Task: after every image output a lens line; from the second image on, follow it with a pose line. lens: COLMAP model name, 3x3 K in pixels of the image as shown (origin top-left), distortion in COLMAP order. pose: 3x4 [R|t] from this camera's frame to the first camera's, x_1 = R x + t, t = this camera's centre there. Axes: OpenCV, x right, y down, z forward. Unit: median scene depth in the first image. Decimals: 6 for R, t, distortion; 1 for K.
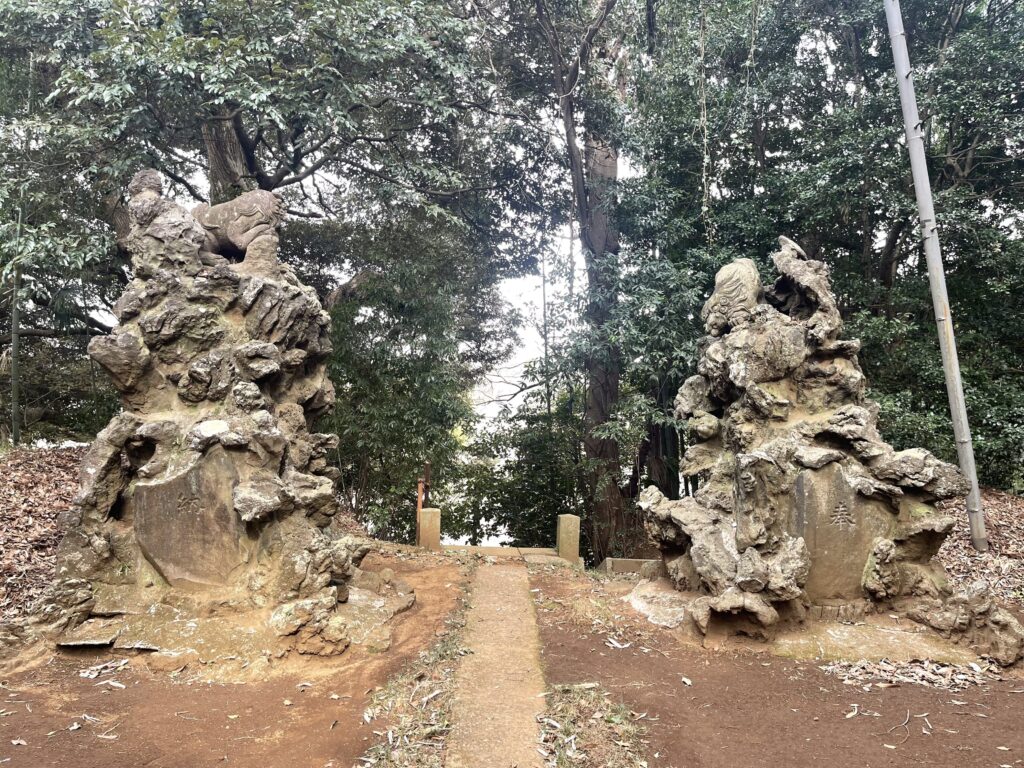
lens RADIAL K [[774.8, 0, 510.7], [0, 774.8, 384.9], [0, 0, 1]] dist [0.025506, -0.003134]
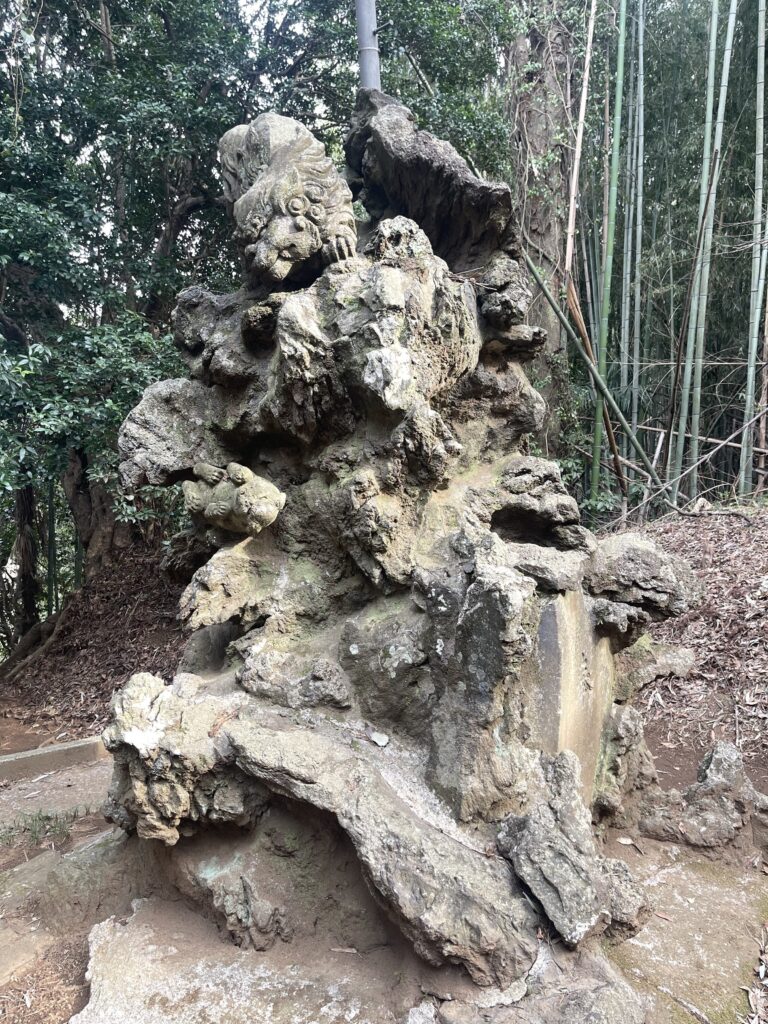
lens RADIAL K [[774.8, 0, 383.5], [0, 774.8, 517.8], [0, 0, 1]] dist [0.025506, -0.003134]
pose [[0.593984, -0.048681, 0.803002, -0.037913], [-0.032585, 0.995892, 0.084478, 0.026422], [-0.803816, -0.076345, 0.589958, 0.758373]]
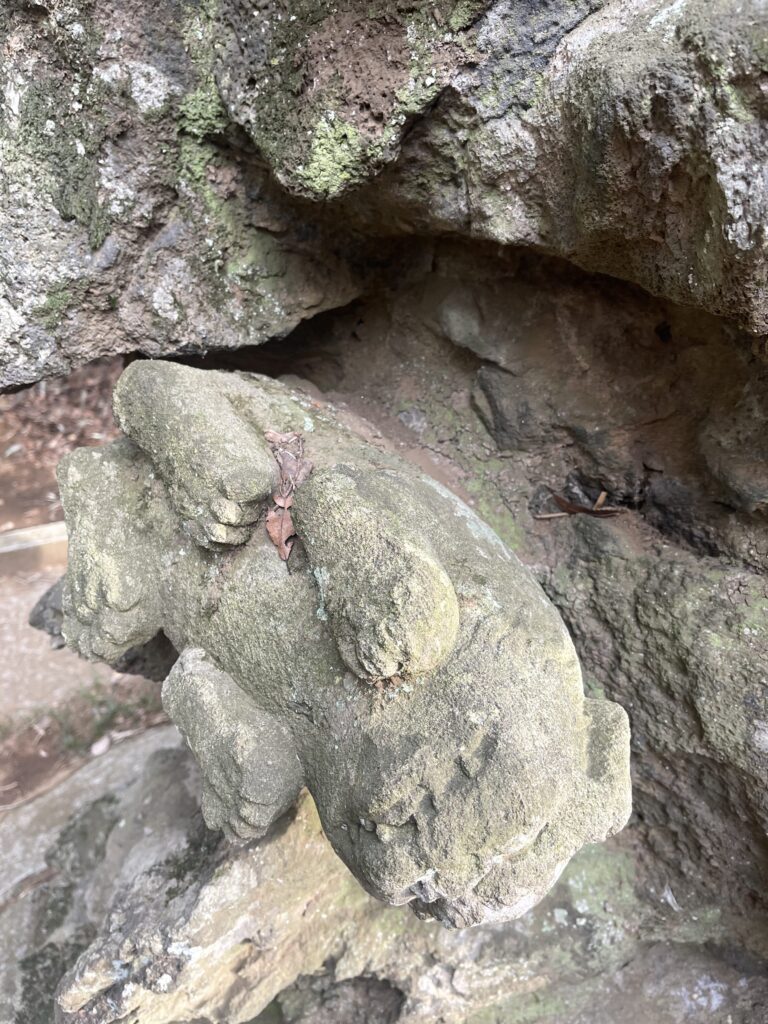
lens RADIAL K [[774.8, 0, 377.1], [0, 774.8, 513.2], [0, 0, 1]] dist [0.025506, -0.003134]
pose [[0.643806, -0.344000, 0.683504, 0.221240], [-0.155348, 0.815887, 0.556952, -0.001660], [-0.749253, -0.464750, 0.471833, 1.053716]]
